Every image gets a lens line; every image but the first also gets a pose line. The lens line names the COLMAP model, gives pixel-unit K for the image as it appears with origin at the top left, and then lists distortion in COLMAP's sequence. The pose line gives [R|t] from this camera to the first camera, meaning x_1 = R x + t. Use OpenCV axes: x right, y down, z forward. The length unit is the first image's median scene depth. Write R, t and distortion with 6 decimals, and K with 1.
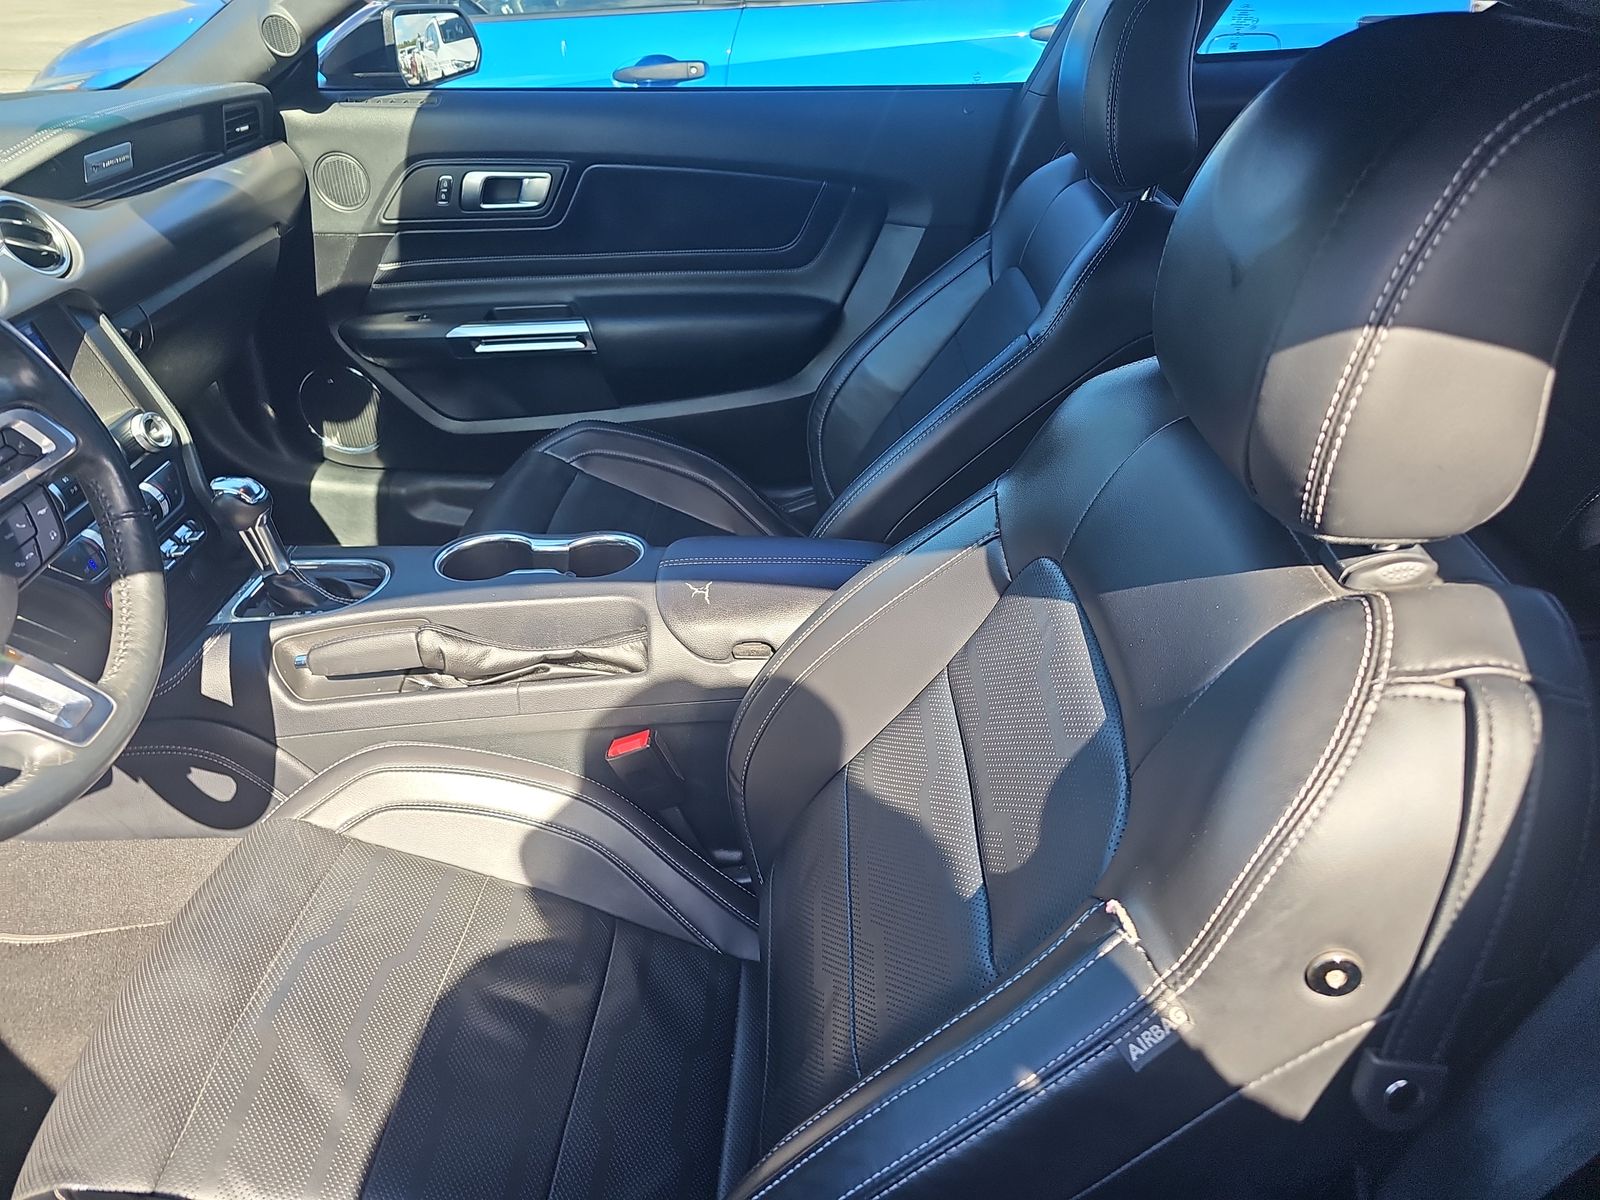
lens RADIAL K [[1057.6, 0, 770.2], [0, 1057.6, 582.3], [0, 0, 1]] dist [0.019157, -0.019666]
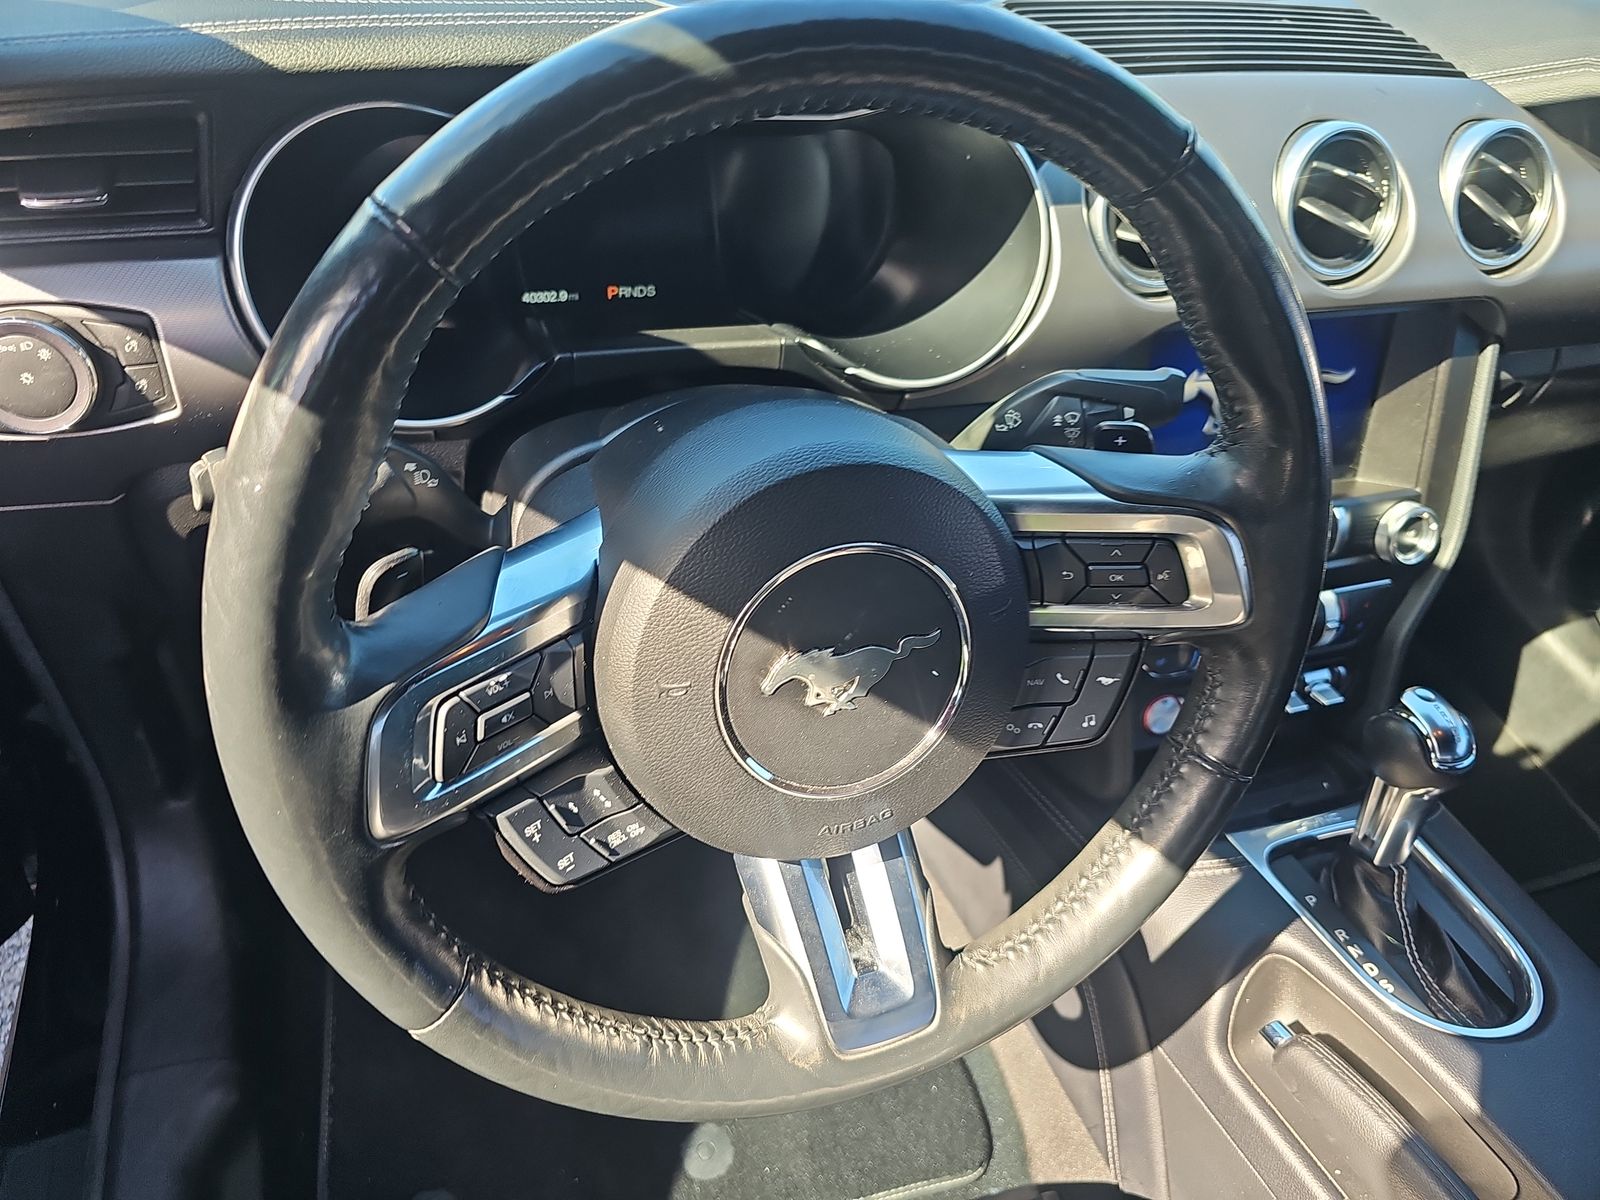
lens RADIAL K [[1057.6, 0, 791.8], [0, 1057.6, 592.1], [0, 0, 1]] dist [0.019157, -0.019666]
pose [[0.364193, 0.638918, -0.677604, -0.258489], [-0.577580, 0.725704, 0.373839, -0.136753], [0.730592, 0.255221, 0.633323, 0.335468]]
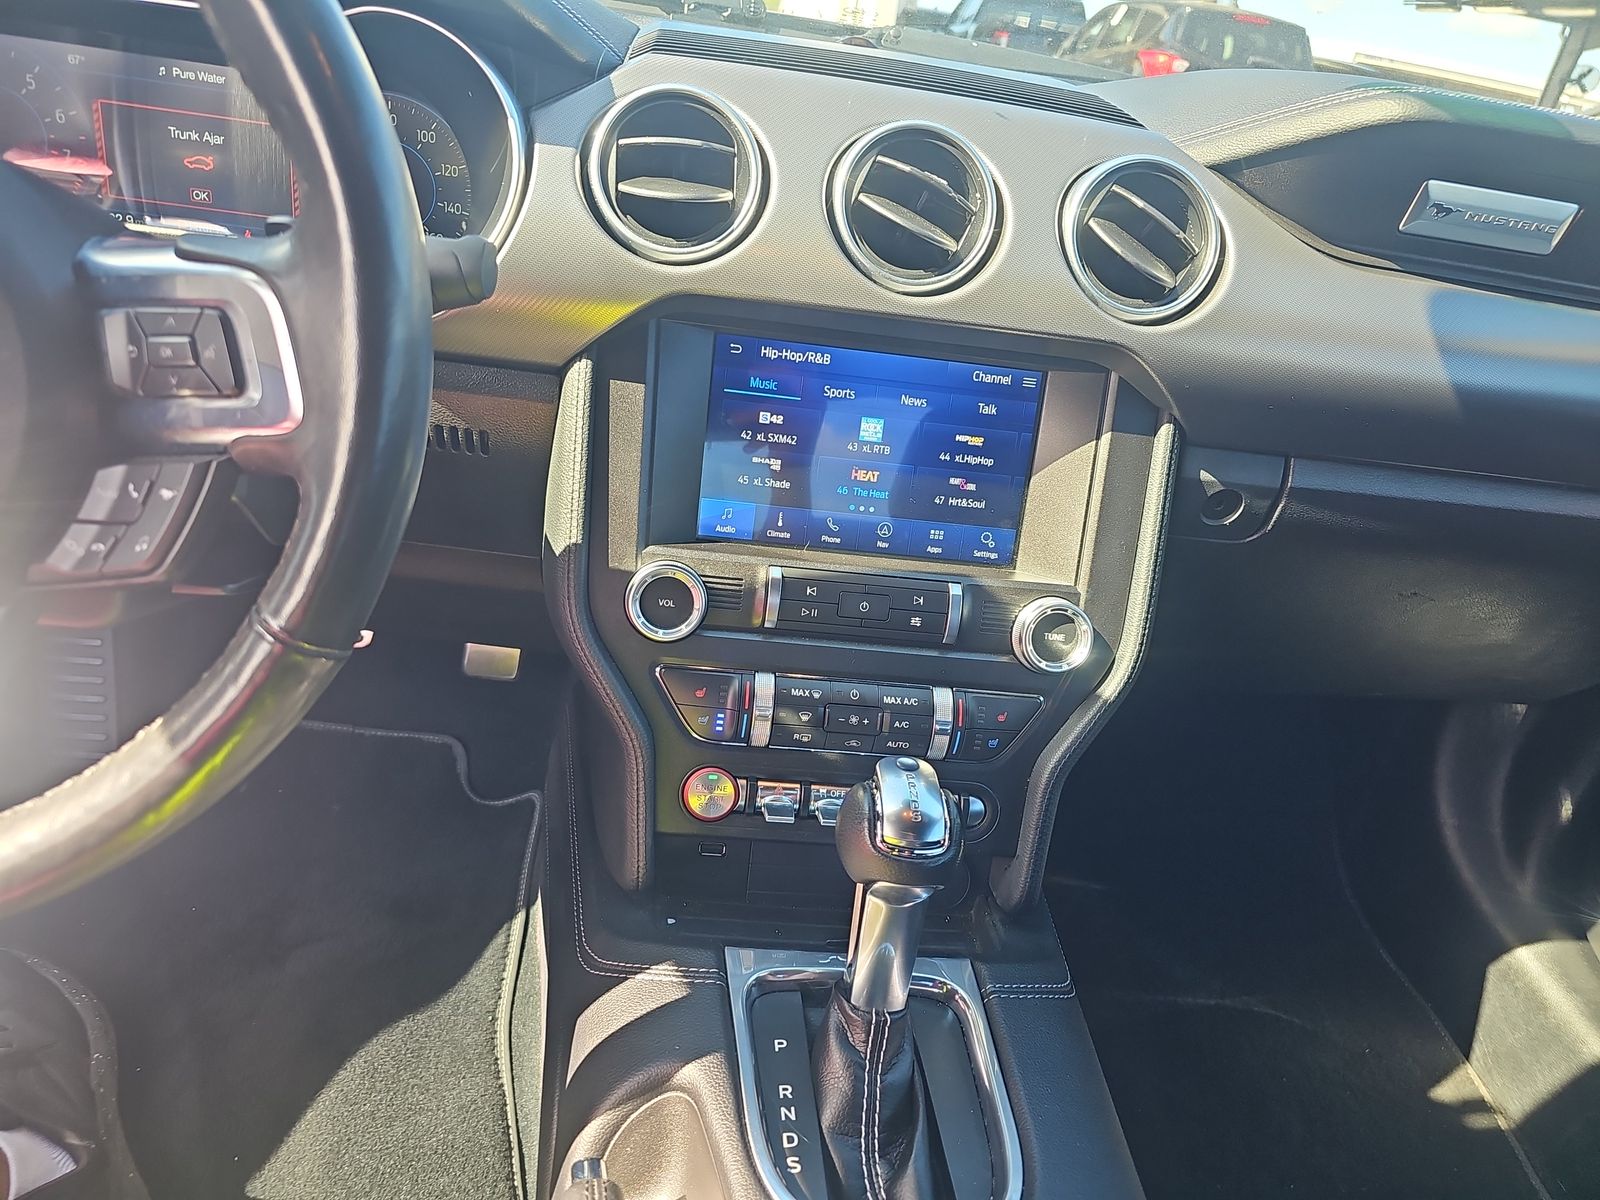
lens RADIAL K [[1057.6, 0, 800.7], [0, 1057.6, 612.3], [0, 0, 1]] dist [0.019157, -0.019666]
pose [[0.119521, 0.483372, -0.867217, -0.156589], [-0.643288, 0.703030, 0.303199, -0.218529], [0.756238, 0.521632, 0.394974, 0.678999]]
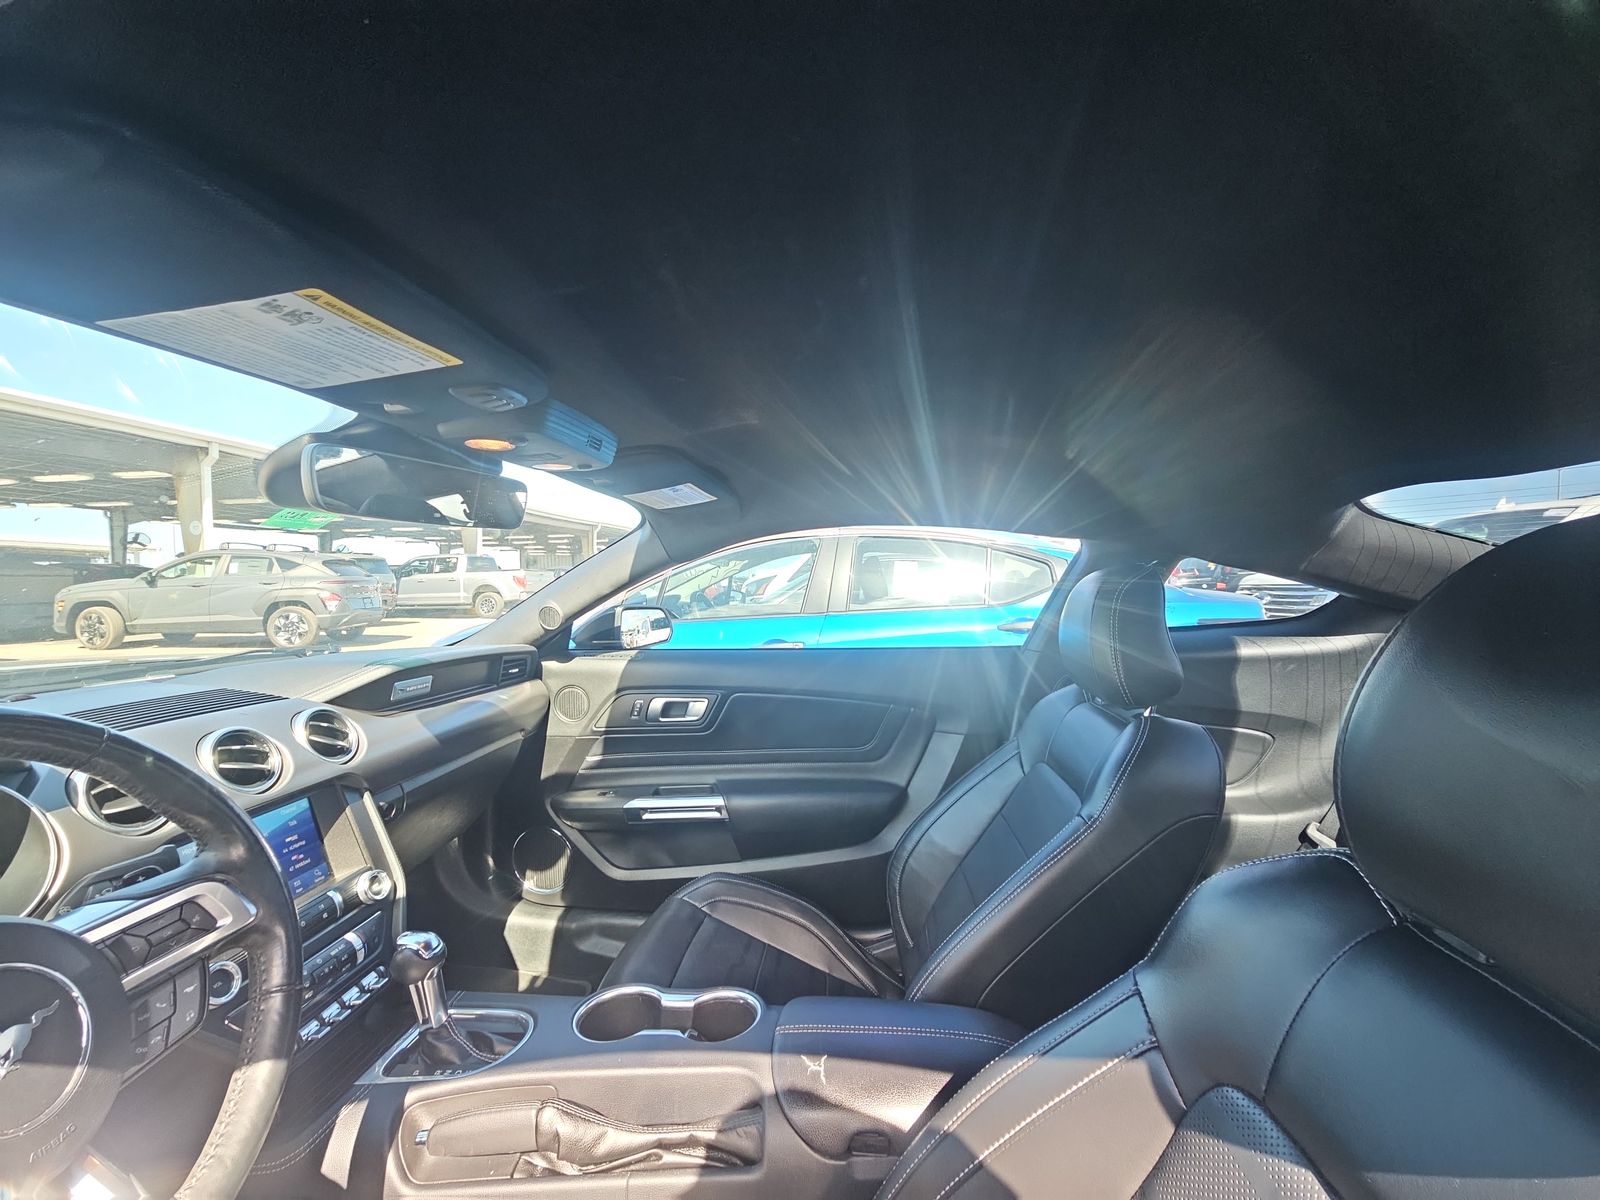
lens RADIAL K [[637.7, 0, 802.1], [0, 637.7, 608.3], [0, 0, 1]] dist [-0.019028, -0.001533]
pose [[0.999028, -0.004637, -0.043845, -0.043427], [-0.017891, 0.866264, -0.499266, -0.062433], [0.040296, 0.499565, 0.865339, 0.208913]]
